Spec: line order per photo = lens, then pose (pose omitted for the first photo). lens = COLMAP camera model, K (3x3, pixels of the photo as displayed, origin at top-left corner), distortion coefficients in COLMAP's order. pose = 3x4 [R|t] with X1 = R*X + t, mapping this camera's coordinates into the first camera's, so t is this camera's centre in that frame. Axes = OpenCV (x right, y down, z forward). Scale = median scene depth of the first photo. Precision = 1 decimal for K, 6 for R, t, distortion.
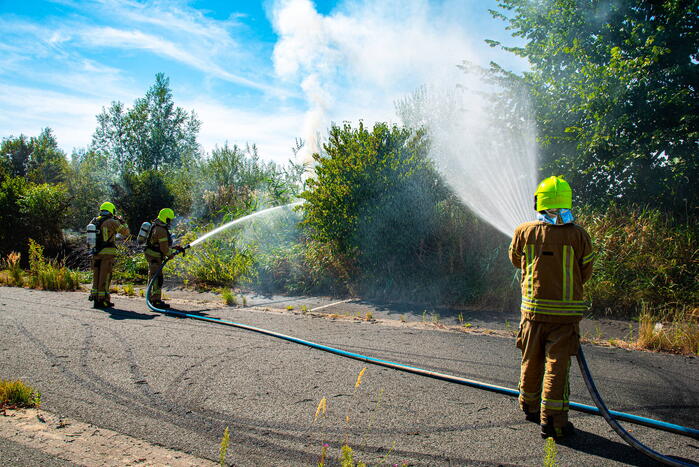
lens RADIAL K [[552.7, 0, 349.9], [0, 552.7, 234.2], [0, 0, 1]] dist [-0.000219, -0.000478]
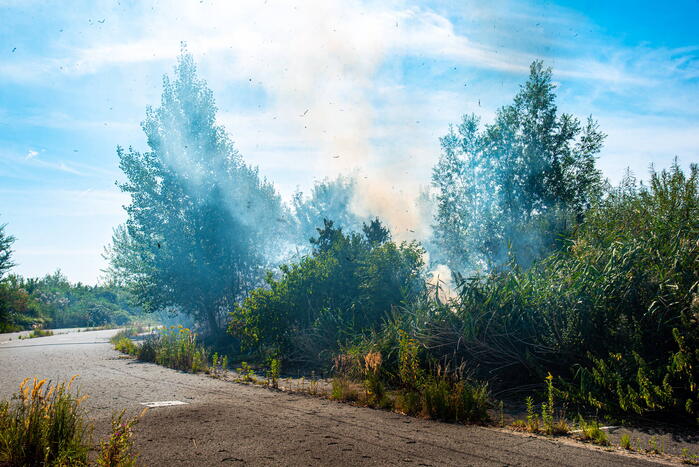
lens RADIAL K [[866.9, 0, 349.7], [0, 866.9, 235.8], [0, 0, 1]] dist [0.091560, 0.000000]
pose [[0.888701, -0.033407, -0.457268, -0.088084], [-0.012159, 0.995274, -0.096343, -0.000905], [0.458326, 0.091180, 0.884095, 0.056156]]
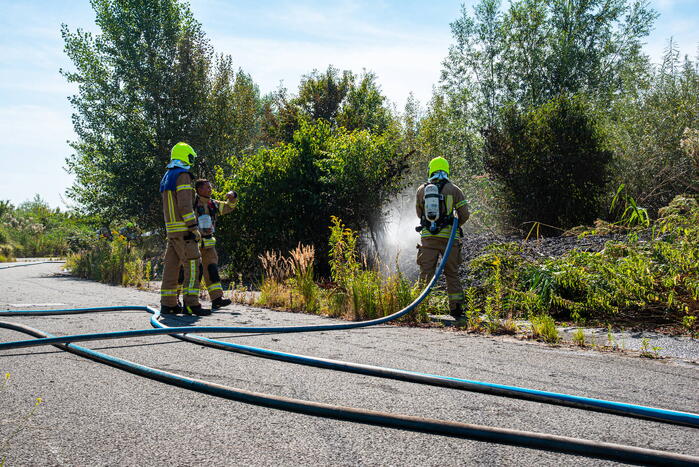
lens RADIAL K [[972.3, 0, 347.9], [0, 972.3, 233.9], [0, 0, 1]] dist [0.240853, 0.000000]
pose [[0.869138, 0.010709, -0.494454, -0.070988], [-0.031138, 0.998967, -0.033098, 0.024515], [0.493589, 0.044163, 0.868573, 0.129467]]
